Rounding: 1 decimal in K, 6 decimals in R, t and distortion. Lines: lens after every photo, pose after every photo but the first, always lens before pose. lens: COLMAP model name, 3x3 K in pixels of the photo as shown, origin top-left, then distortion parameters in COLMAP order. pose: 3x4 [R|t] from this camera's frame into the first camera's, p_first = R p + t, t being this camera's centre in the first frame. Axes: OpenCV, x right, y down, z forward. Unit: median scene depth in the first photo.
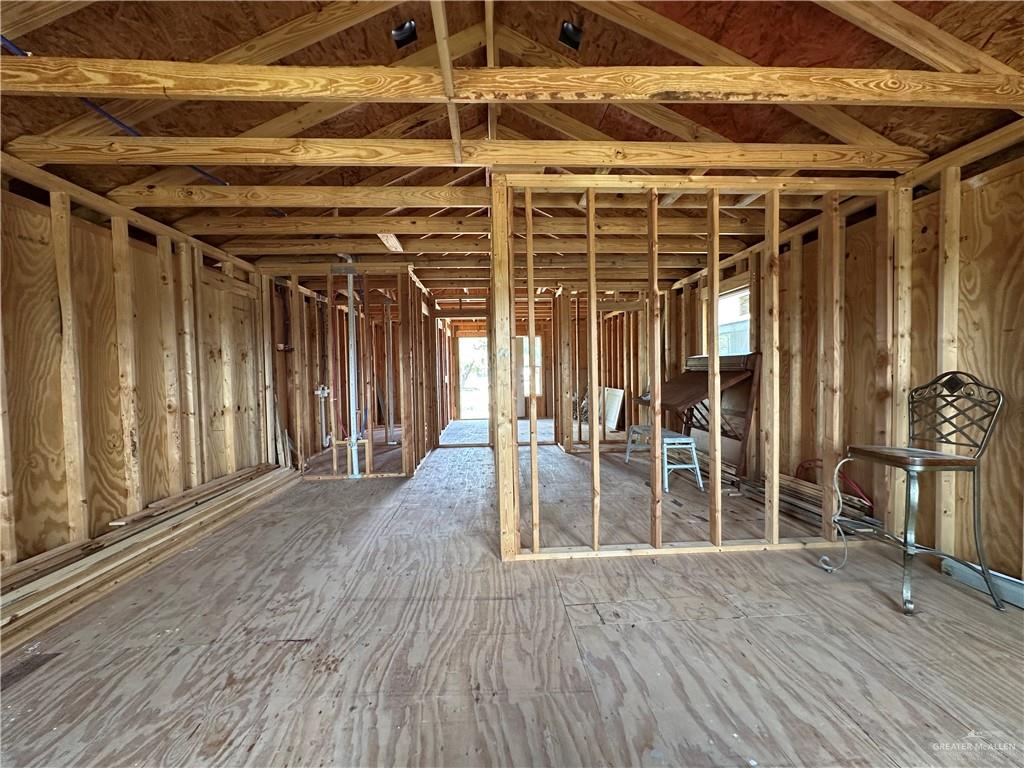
lens RADIAL K [[408.3, 0, 512.0], [0, 408.3, 384.0], [0, 0, 1]] dist [-0.002994, 0.000560]
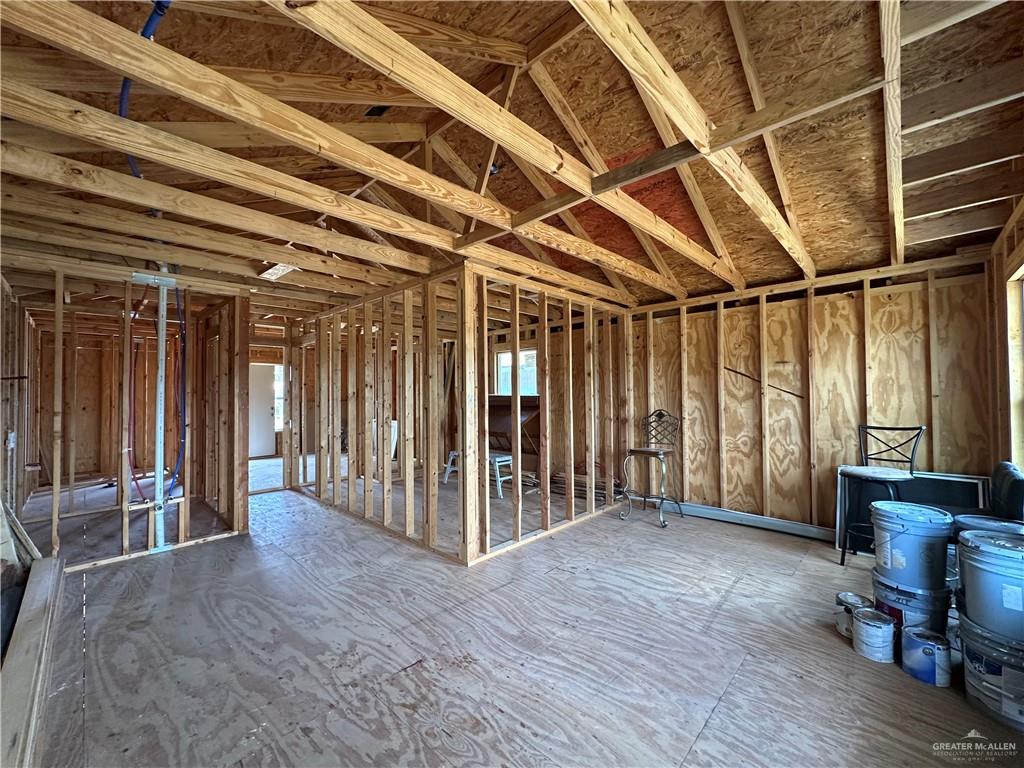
lens RADIAL K [[408.3, 0, 512.0], [0, 408.3, 384.0], [0, 0, 1]] dist [-0.002994, 0.000560]
pose [[0.731088, 0.026927, 0.681752, -0.776265], [0.018165, 0.998099, -0.058901, -0.043567], [-0.682041, 0.055446, 0.729209, -0.023515]]
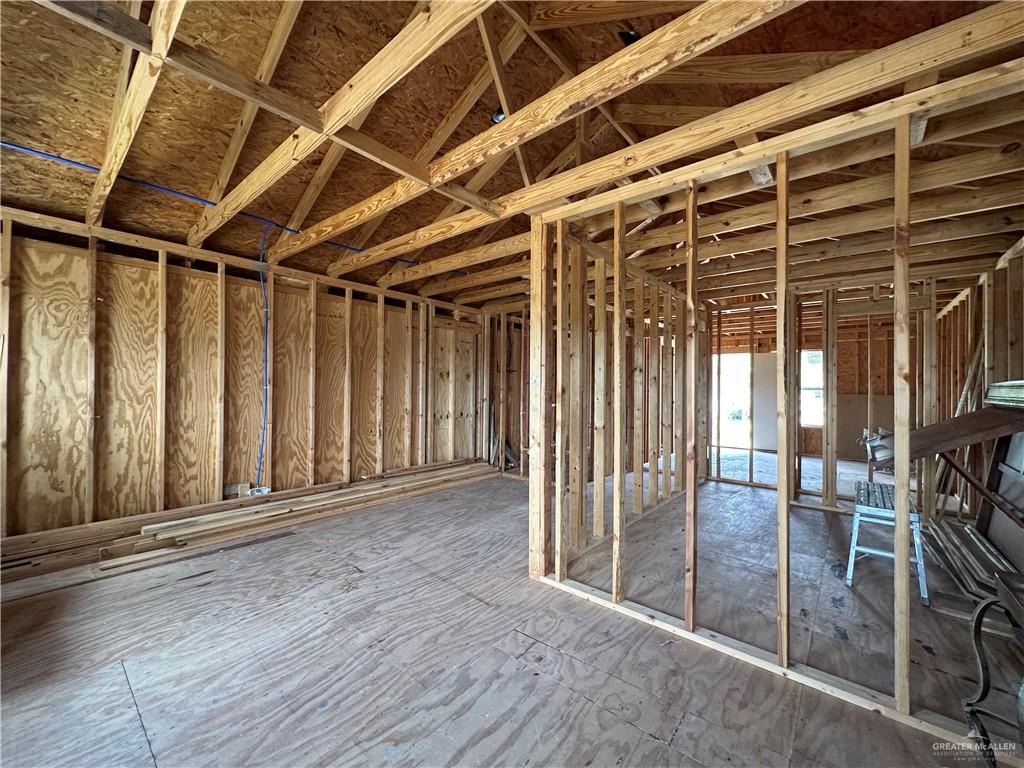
lens RADIAL K [[408.3, 0, 512.0], [0, 408.3, 384.0], [0, 0, 1]] dist [-0.002994, 0.000560]
pose [[0.728175, 0.021409, -0.685057, 0.645953], [-0.047175, 0.998707, -0.018934, -0.040286], [0.683766, 0.046105, 0.728244, 0.178610]]
